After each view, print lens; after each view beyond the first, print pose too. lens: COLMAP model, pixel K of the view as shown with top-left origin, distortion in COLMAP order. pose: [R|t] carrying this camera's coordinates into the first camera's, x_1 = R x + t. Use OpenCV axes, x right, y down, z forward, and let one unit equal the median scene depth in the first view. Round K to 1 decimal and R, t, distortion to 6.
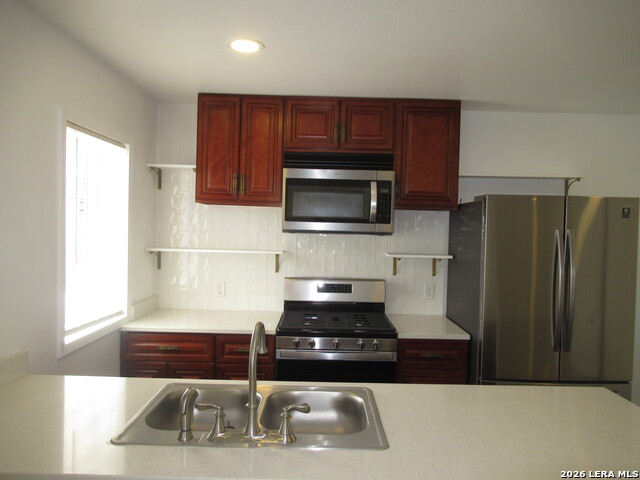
lens RADIAL K [[481.3, 0, 320.0], [0, 481.3, 240.0], [0, 0, 1]] dist [0.006565, -0.003037]
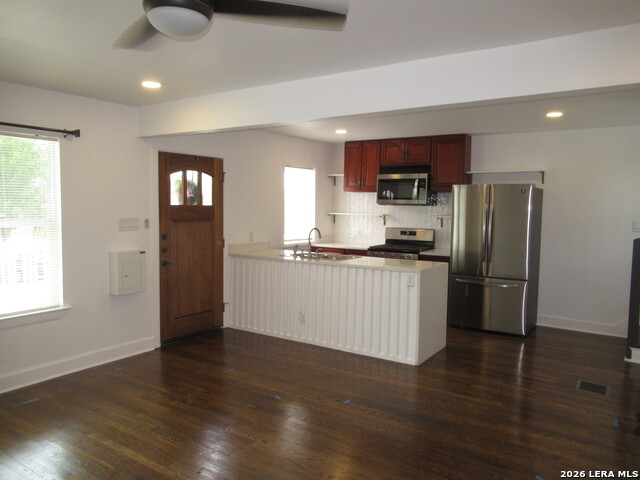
lens RADIAL K [[481.3, 0, 320.0], [0, 481.3, 240.0], [0, 0, 1]] dist [0.006565, -0.003037]
pose [[0.830372, 0.030326, -0.556383, 0.882258], [-0.008688, 0.999101, 0.041489, 0.052471], [0.557141, -0.029618, 0.829889, -0.890323]]
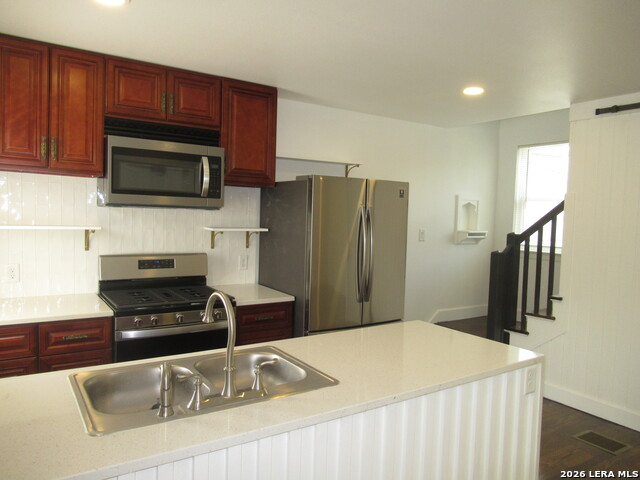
lens RADIAL K [[481.3, 0, 320.0], [0, 481.3, 240.0], [0, 0, 1]] dist [0.006565, -0.003037]
pose [[0.835802, -0.027999, 0.548317, -0.241255], [0.000673, 0.998750, 0.049974, 0.003574], [-0.549031, -0.041399, 0.834776, 0.009443]]
